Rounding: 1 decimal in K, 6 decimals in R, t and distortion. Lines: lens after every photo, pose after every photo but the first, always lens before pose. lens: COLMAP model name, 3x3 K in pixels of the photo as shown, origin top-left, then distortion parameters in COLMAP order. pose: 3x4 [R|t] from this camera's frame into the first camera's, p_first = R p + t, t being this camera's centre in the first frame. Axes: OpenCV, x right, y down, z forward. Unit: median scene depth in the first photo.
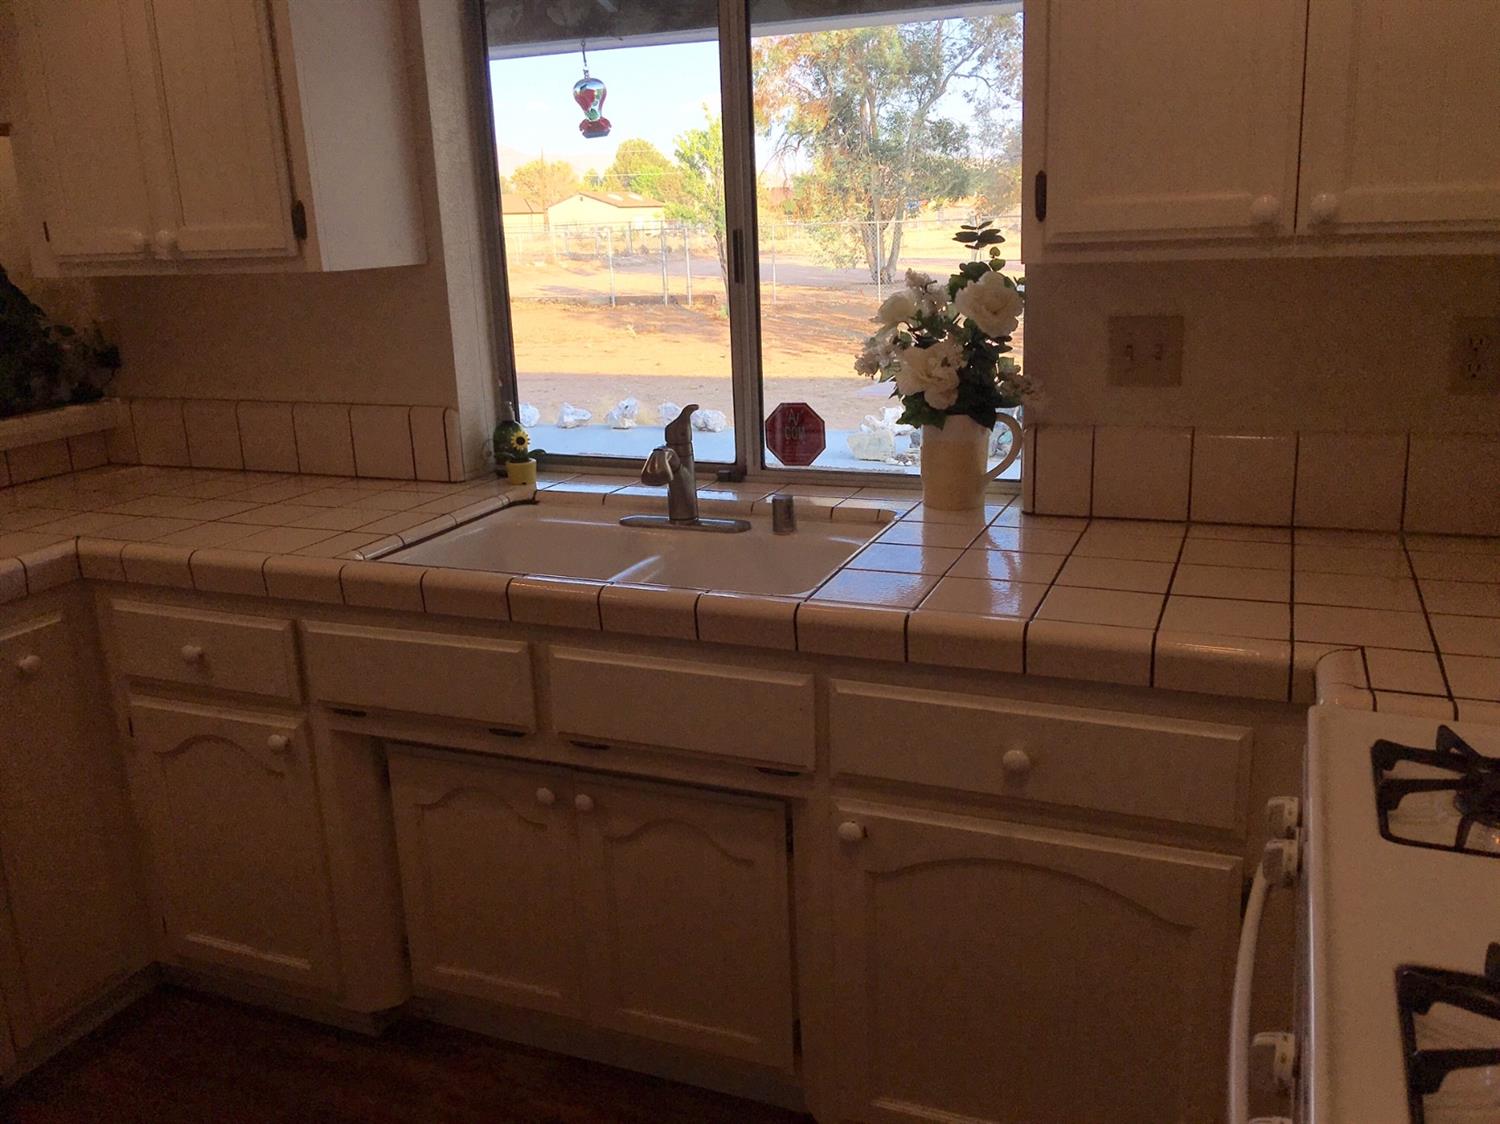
lens RADIAL K [[1271.5, 0, 755.1], [0, 1271.5, 561.5], [0, 0, 1]] dist [0.080633, -0.145118]
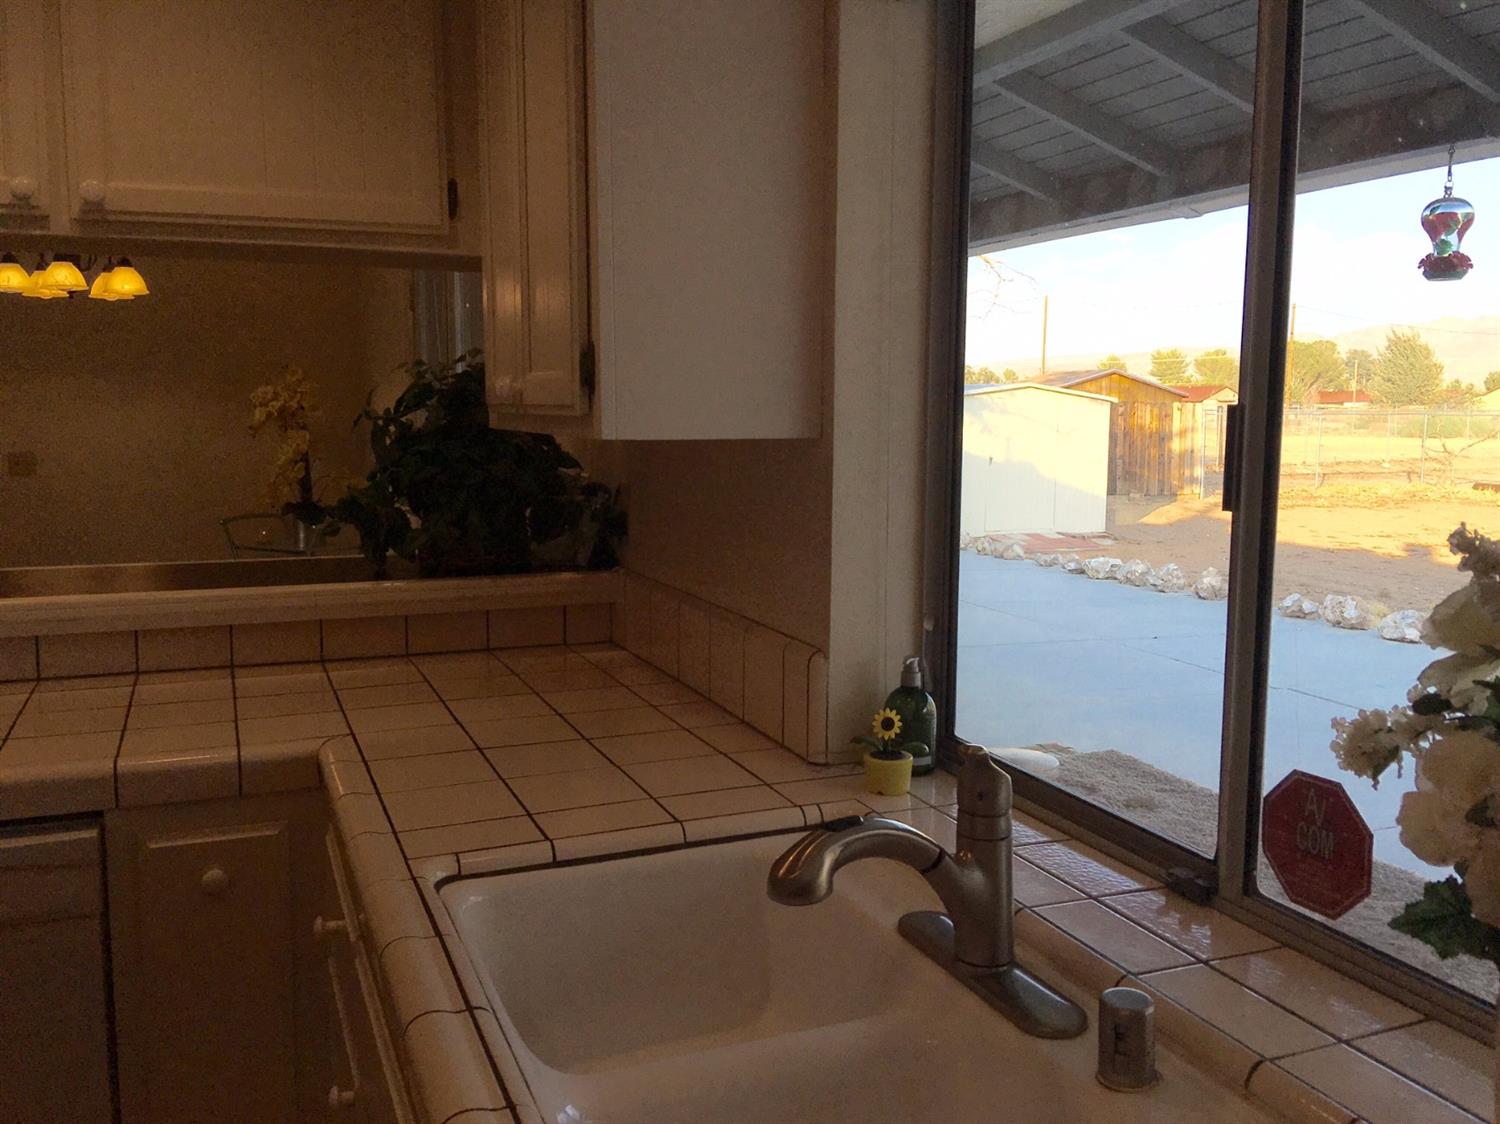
lens RADIAL K [[1271.5, 0, 755.1], [0, 1271.5, 561.5], [0, 0, 1]] dist [0.080633, -0.145118]
pose [[0.712304, 0.125247, -0.690605, 0.107479], [-0.213630, 0.975953, -0.043345, -0.074748], [0.668569, 0.178409, 0.721932, 0.284211]]
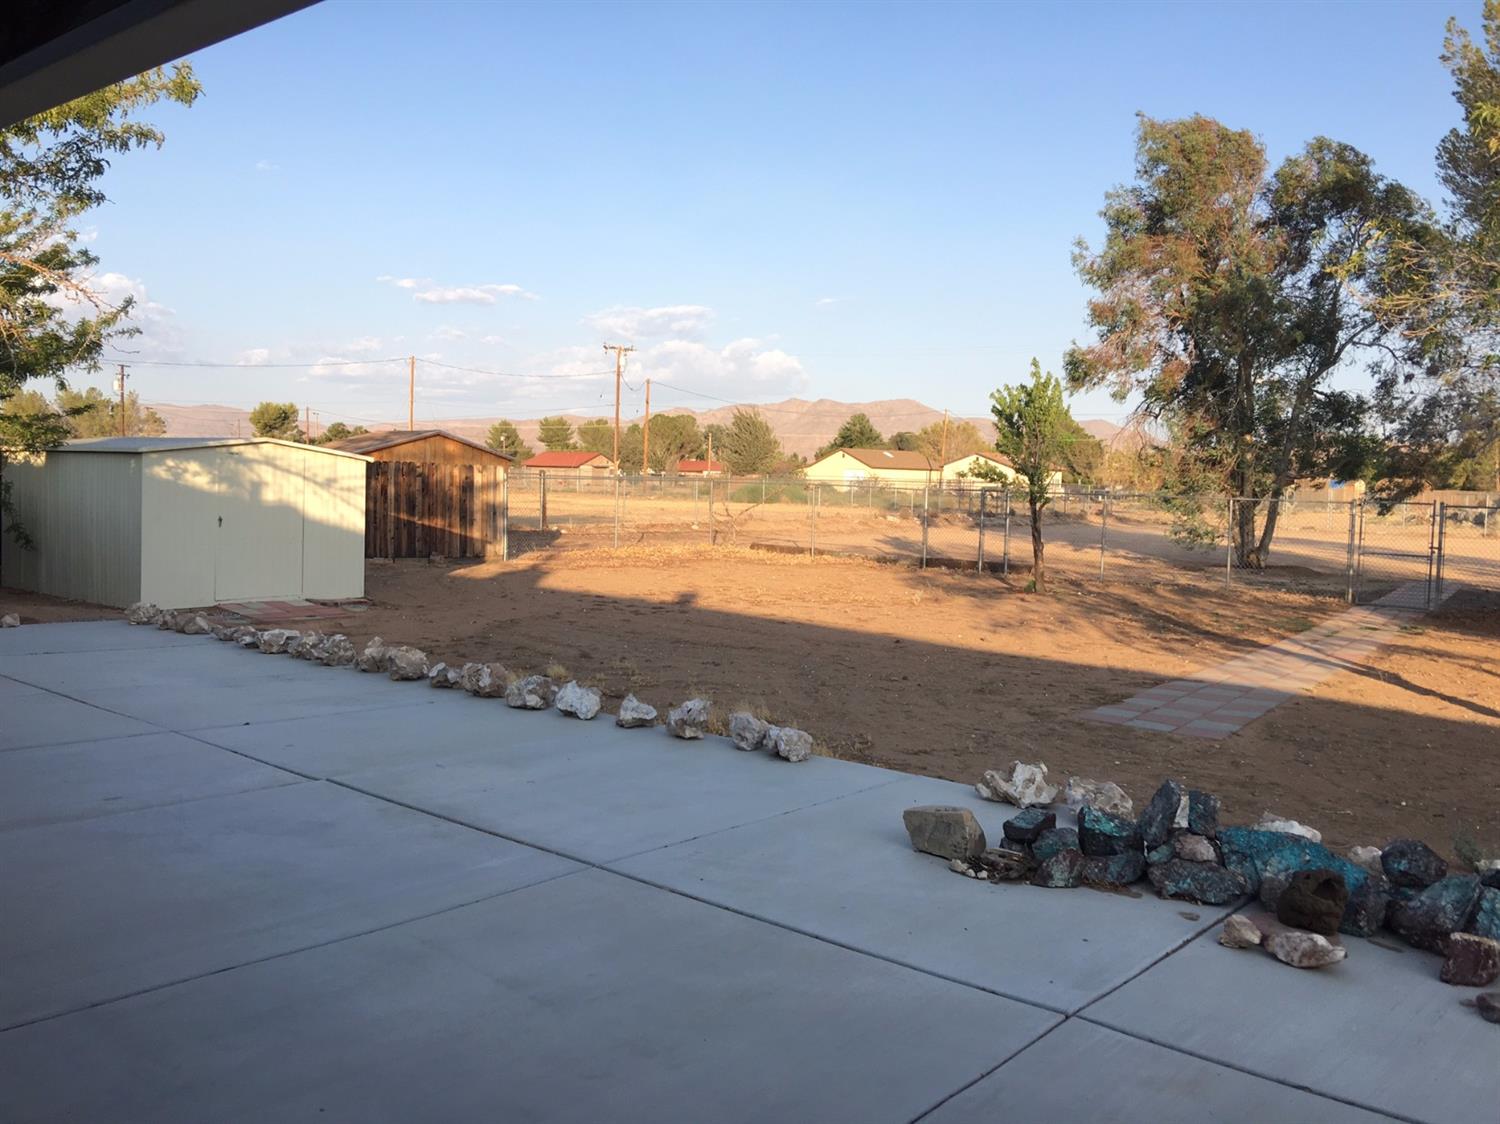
lens RADIAL K [[1271.5, 0, 755.1], [0, 1271.5, 561.5], [0, 0, 1]] dist [0.080633, -0.145118]
pose [[0.951246, 0.081367, -0.297506, 0.147300], [-0.137791, 0.975077, -0.173891, -0.092691], [0.275943, 0.206407, 0.938750, 0.344736]]
